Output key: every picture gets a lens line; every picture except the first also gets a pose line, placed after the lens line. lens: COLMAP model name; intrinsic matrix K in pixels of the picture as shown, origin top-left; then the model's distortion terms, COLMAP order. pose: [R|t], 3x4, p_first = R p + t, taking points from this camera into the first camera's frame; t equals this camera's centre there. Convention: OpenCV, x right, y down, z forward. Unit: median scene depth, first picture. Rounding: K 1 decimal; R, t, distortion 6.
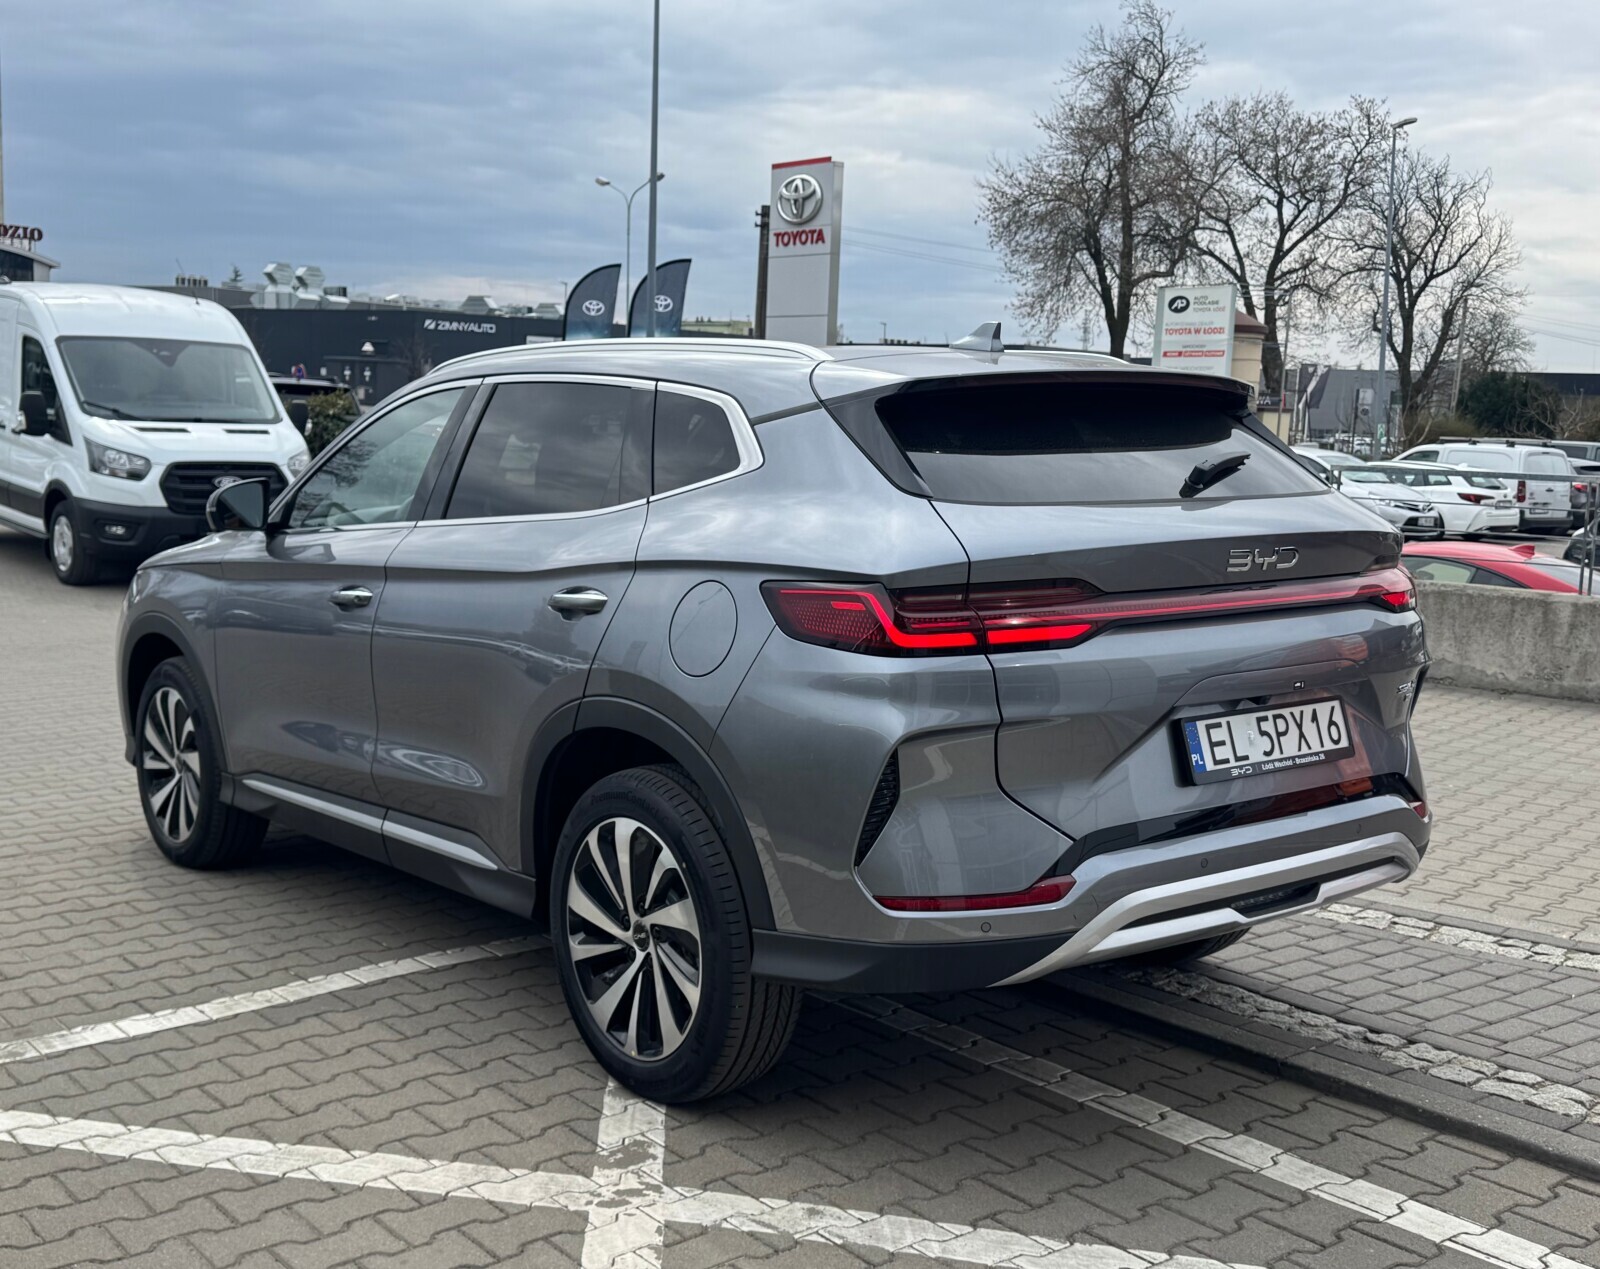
lens RADIAL K [[1753.2, 0, 800.0], [0, 1753.2, 634.5], [0, 0, 1]] dist [0.164752, -0.355347]
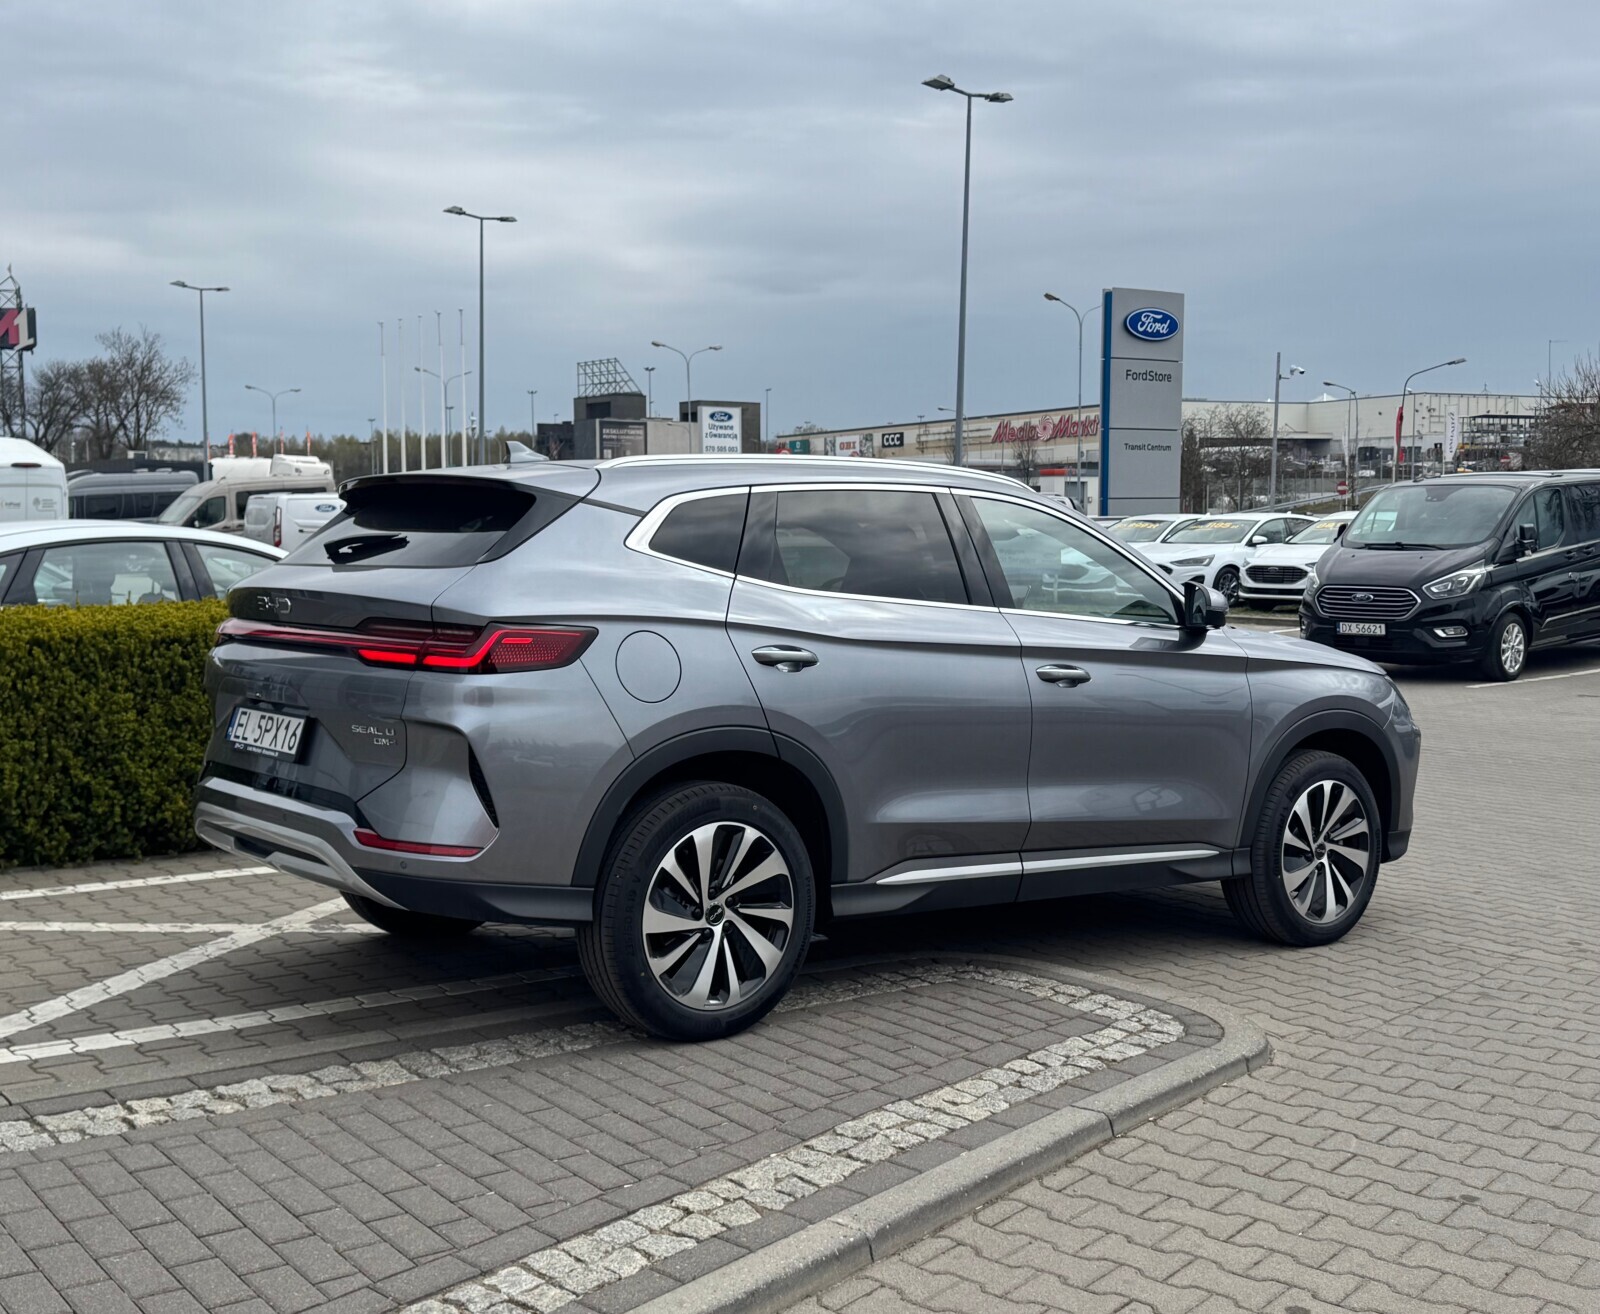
lens RADIAL K [[1853.3, 0, 712.0], [0, 1853.3, 656.7], [0, 0, 1]] dist [0.218925, -0.454809]
pose [[-0.059376, 0.043476, -0.997289, 1.707339], [-0.129182, 0.990316, 0.050863, -0.121043], [0.989842, 0.131852, -0.053185, 1.406803]]
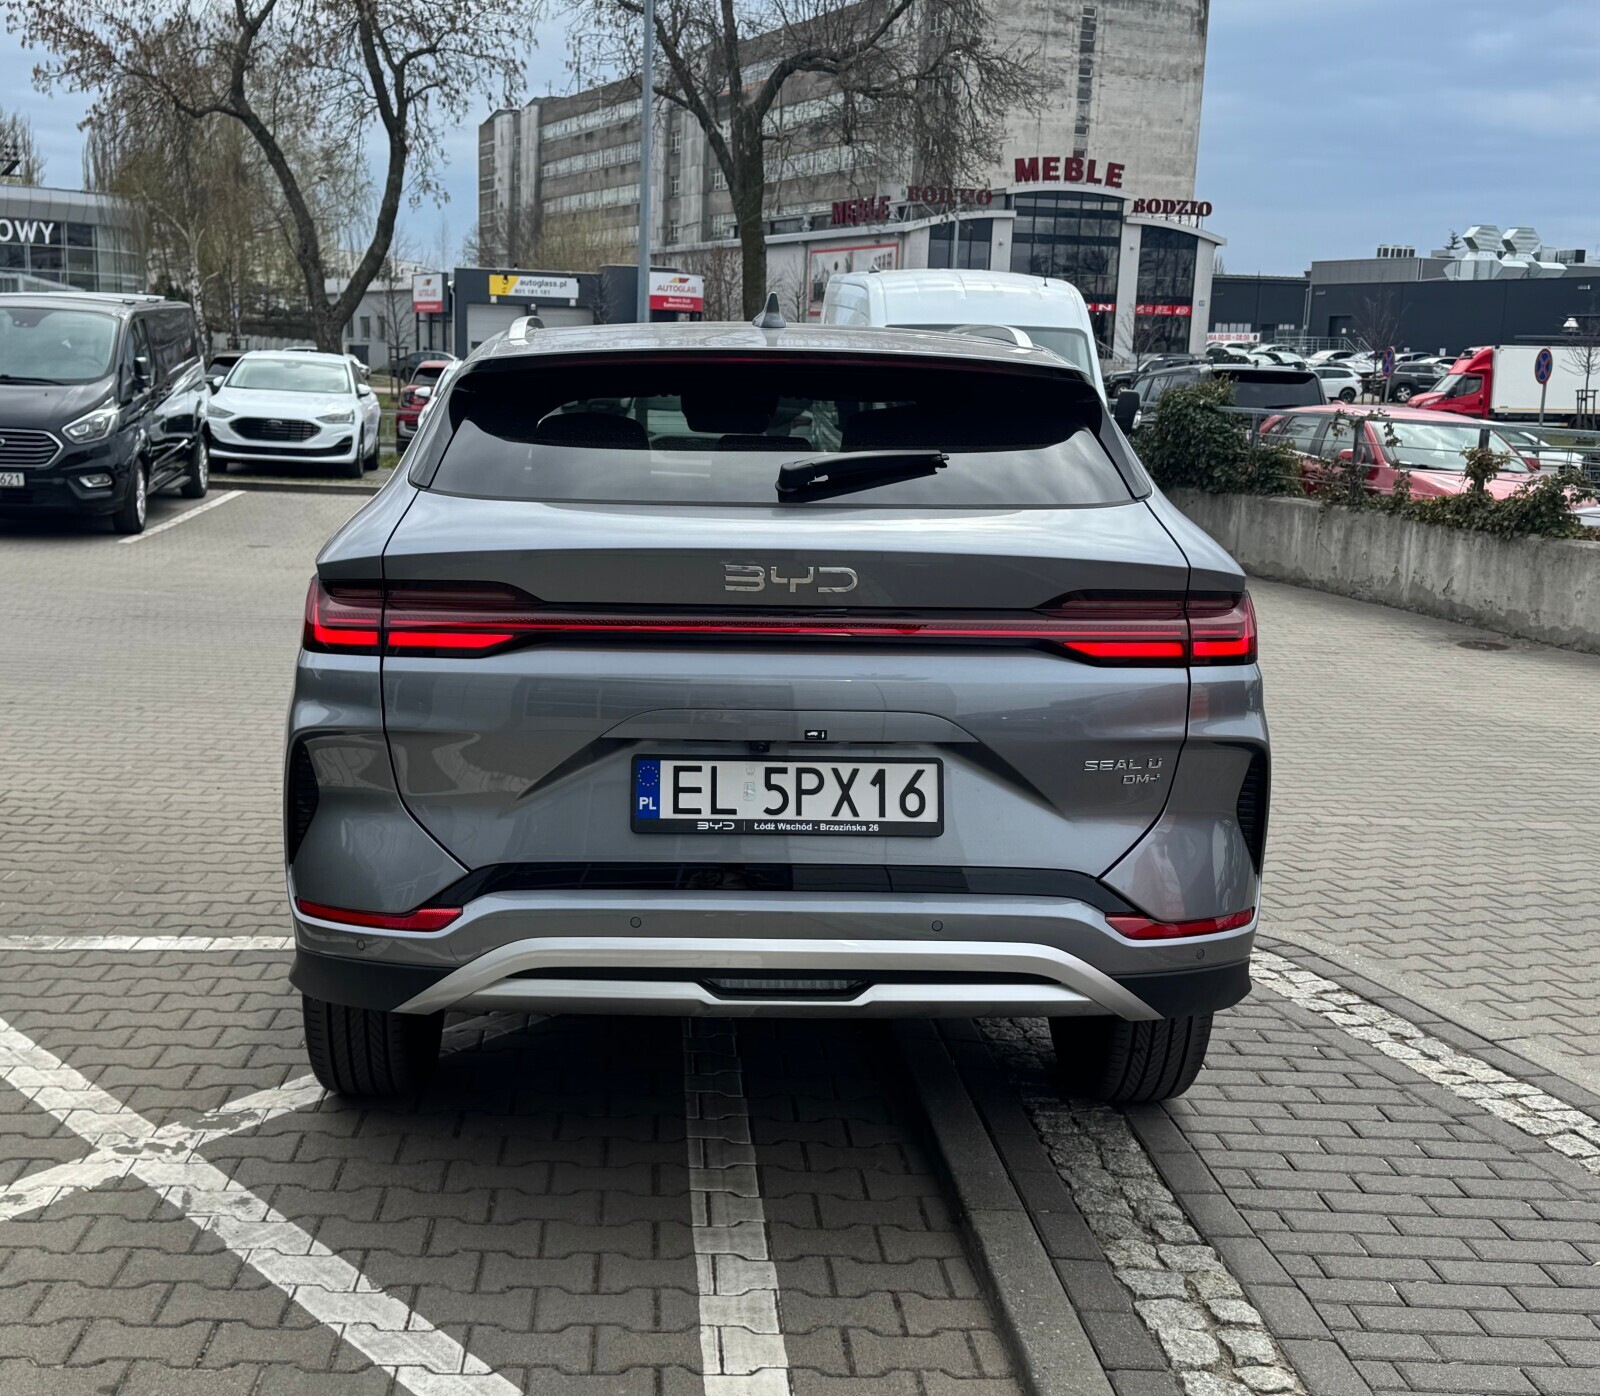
lens RADIAL K [[2019.2, 0, 741.4], [0, 2019.2, 731.0], [0, 0, 1]] dist [0.191932, -0.440211]
pose [[0.798934, 0.102762, -0.592575, 0.798298], [-0.082827, 0.994706, 0.060827, -0.026938], [0.595688, 0.000485, 0.803216, 0.220879]]
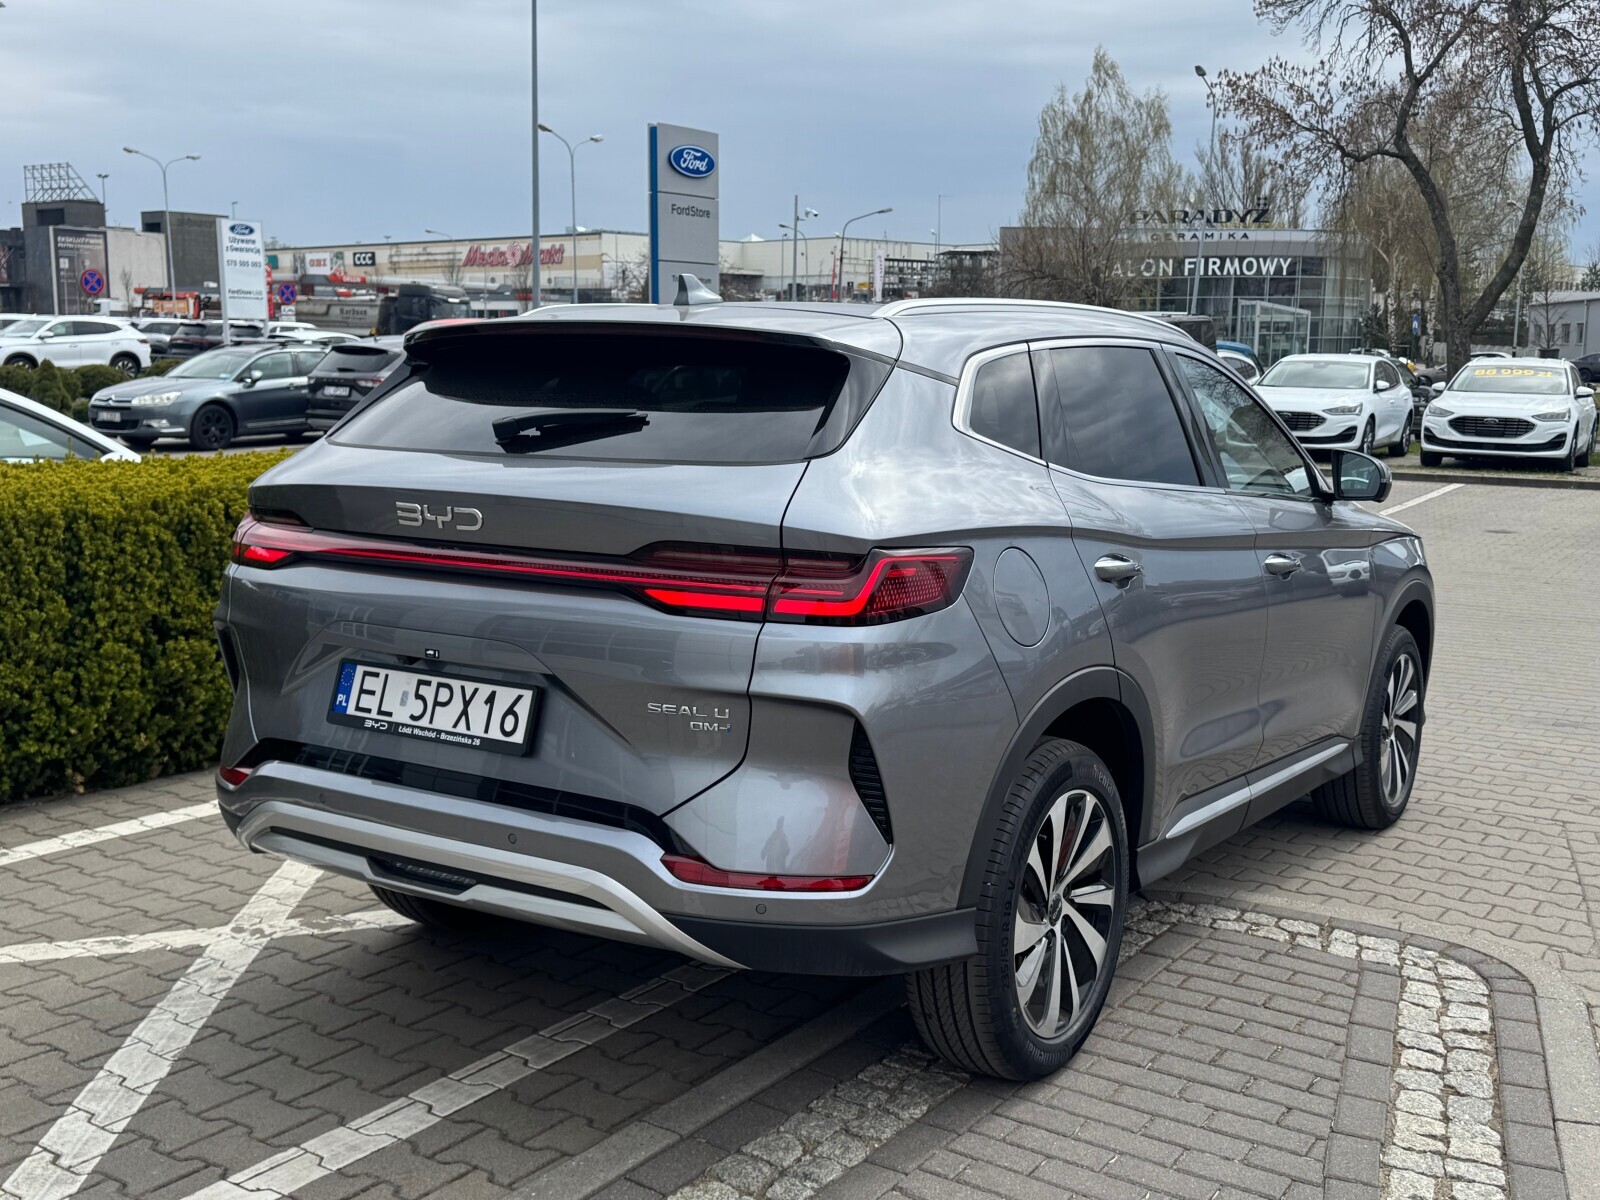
lens RADIAL K [[1688.1, 0, 800.0], [0, 1688.1, 600.0], [0, 0, 1]] dist [0.180067, -0.385716]
pose [[0.295525, 0.116792, -0.948169, 1.169244], [-0.125564, 0.988637, 0.082642, -0.096348], [0.947047, 0.094633, 0.306832, 0.891614]]
